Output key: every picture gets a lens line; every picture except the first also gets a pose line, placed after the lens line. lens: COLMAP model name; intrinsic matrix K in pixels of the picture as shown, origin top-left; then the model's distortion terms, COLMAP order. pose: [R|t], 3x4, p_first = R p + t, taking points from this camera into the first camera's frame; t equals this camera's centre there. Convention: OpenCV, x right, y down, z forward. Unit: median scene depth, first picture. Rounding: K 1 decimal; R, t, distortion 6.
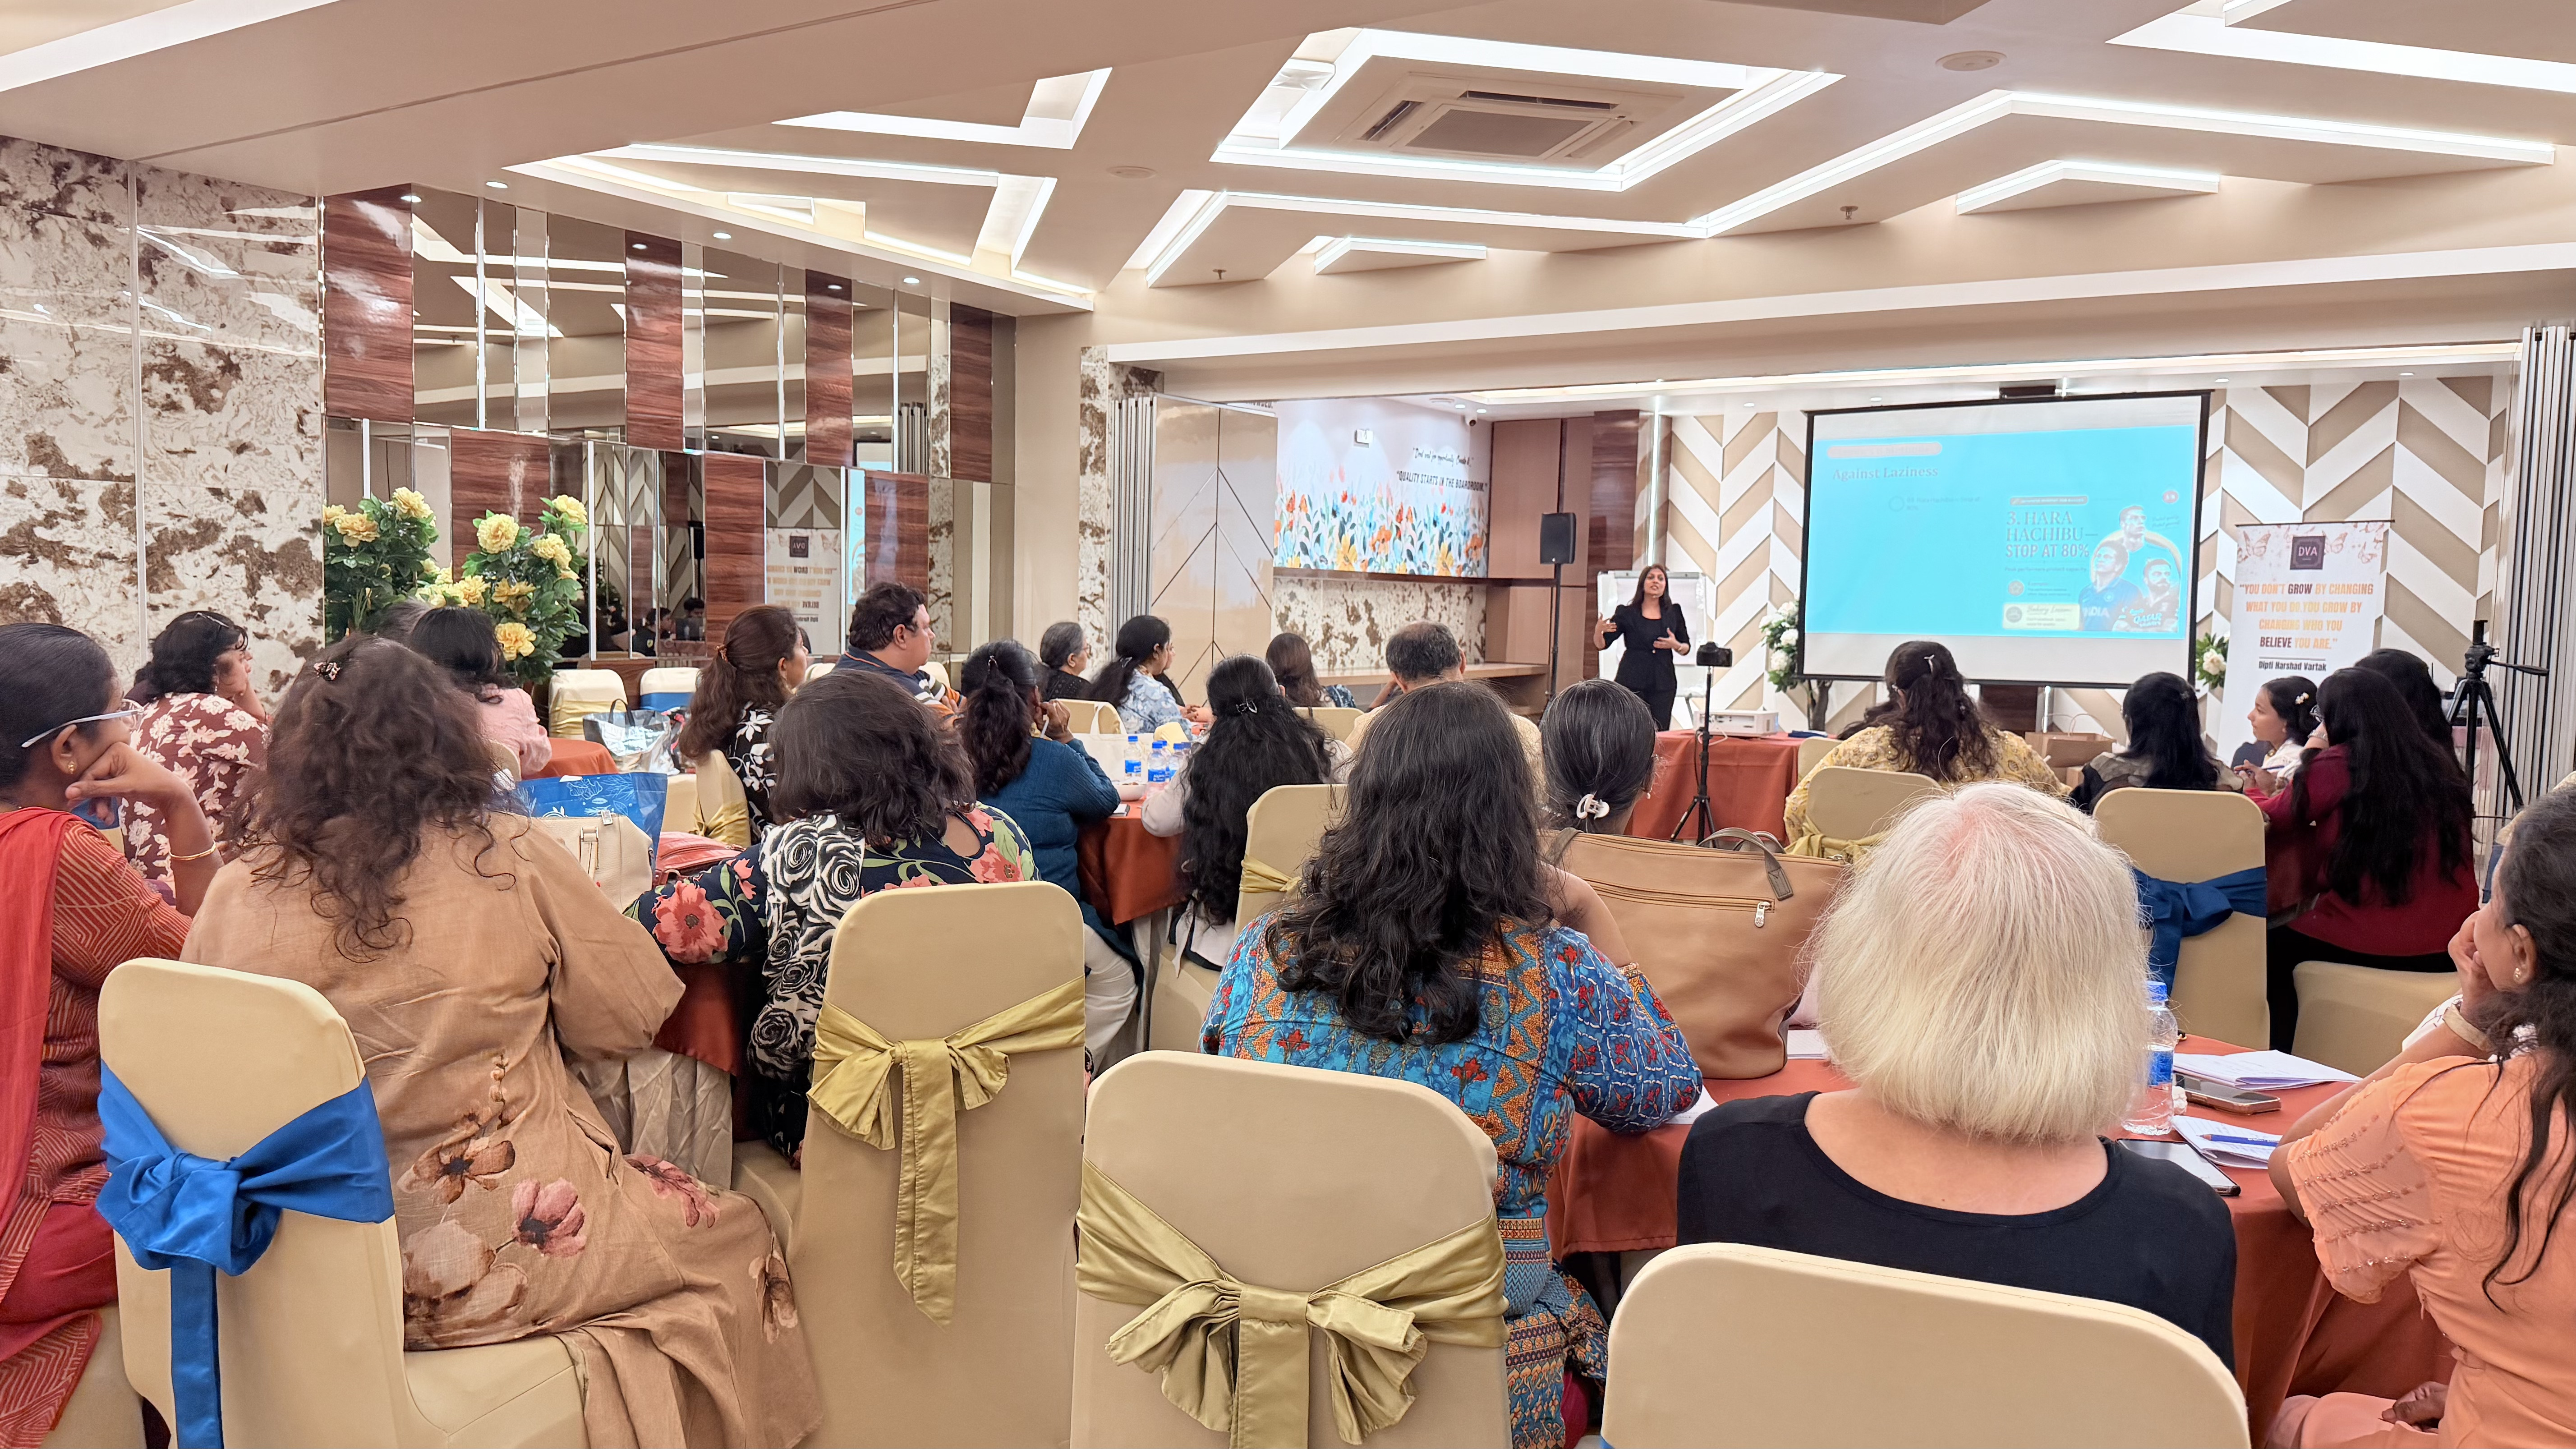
lens RADIAL K [[1827.1, 0, 1275.5], [0, 1827.1, 732.8], [0, 0, 1]] dist [0.026046, -0.021940]
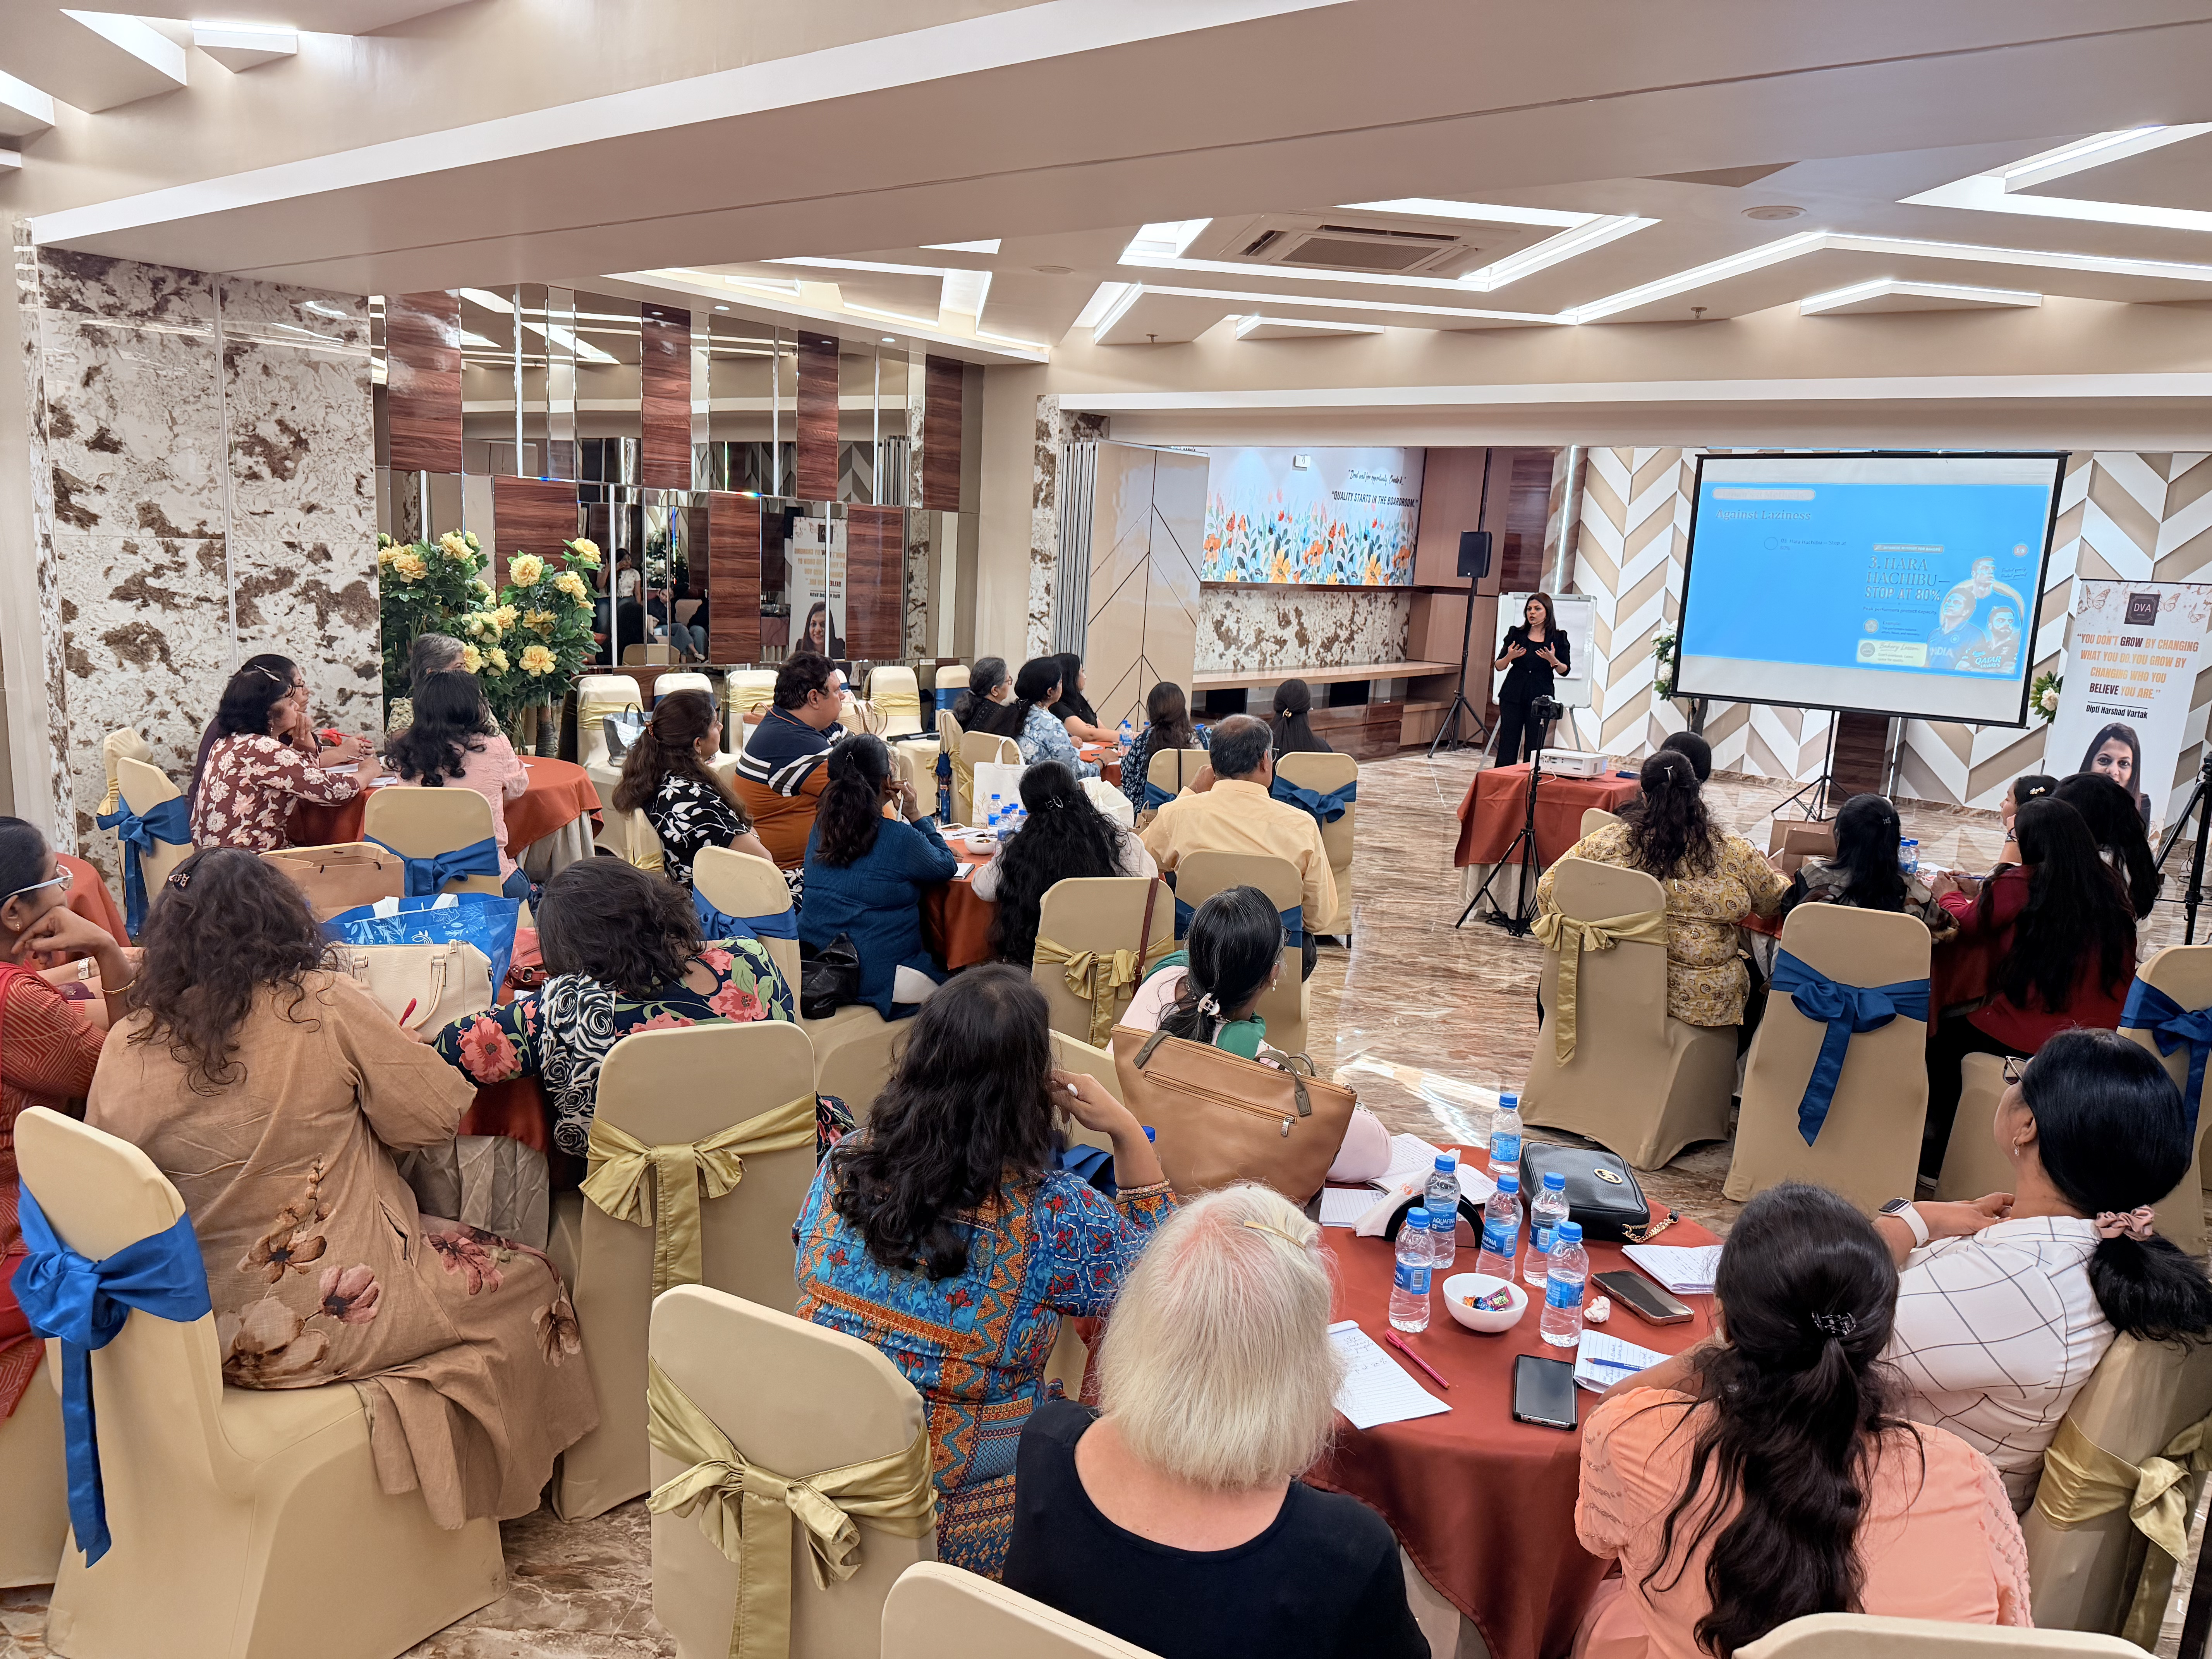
lens RADIAL K [[1573.7, 0, 1125.2], [0, 1573.7, 833.1], [0, 0, 1]] dist [0.018909, -0.017904]
pose [[0.994254, 0.049335, -0.095002, 0.095429], [-0.038692, 0.993091, 0.110781, -0.081667], [0.099811, -0.106469, 0.989294, -0.015359]]
